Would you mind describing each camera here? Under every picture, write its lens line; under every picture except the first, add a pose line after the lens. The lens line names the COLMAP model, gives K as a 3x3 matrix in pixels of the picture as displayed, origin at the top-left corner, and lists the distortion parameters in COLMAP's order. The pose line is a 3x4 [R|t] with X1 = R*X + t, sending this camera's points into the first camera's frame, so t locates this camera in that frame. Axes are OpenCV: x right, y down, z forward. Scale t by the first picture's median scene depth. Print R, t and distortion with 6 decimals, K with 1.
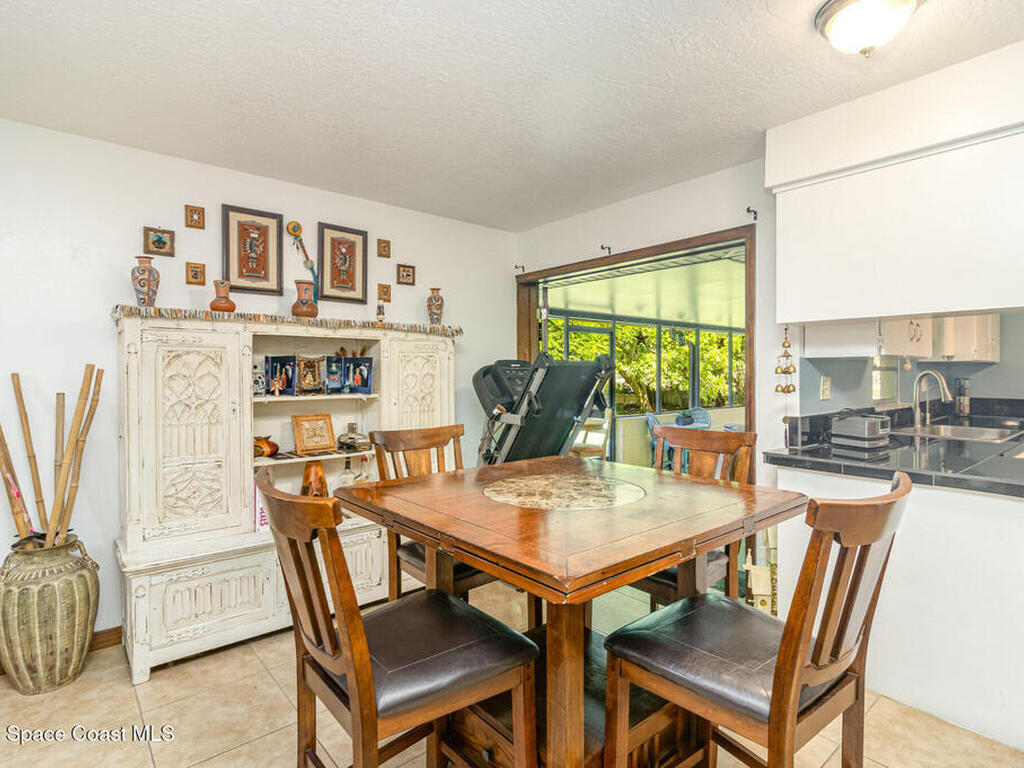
lens RADIAL K [[542.0, 0, 504.9], [0, 542.0, 384.9], [0, 0, 1]] dist [0.002920, 0.000918]
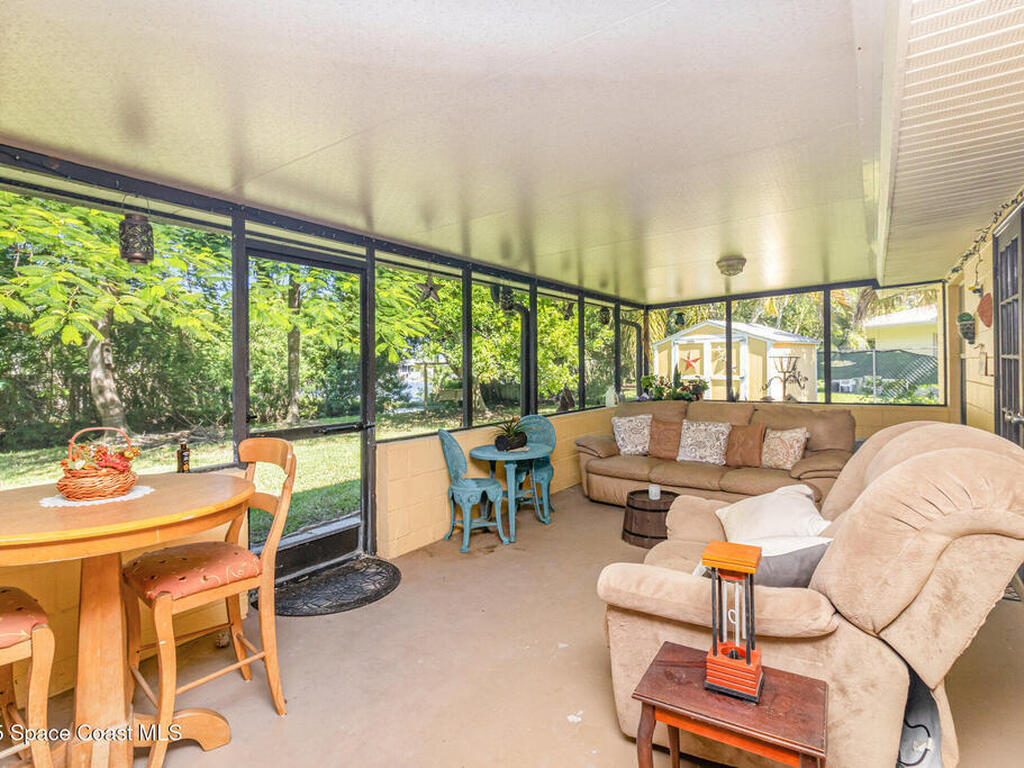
lens RADIAL K [[542.0, 0, 511.7], [0, 542.0, 376.3], [0, 0, 1]] dist [0.002920, 0.000918]
pose [[0.957344, -0.005914, 0.288889, 0.130662], [0.007342, 0.999966, -0.003860, 0.003007], [-0.288856, 0.005817, 0.957355, 0.358108]]
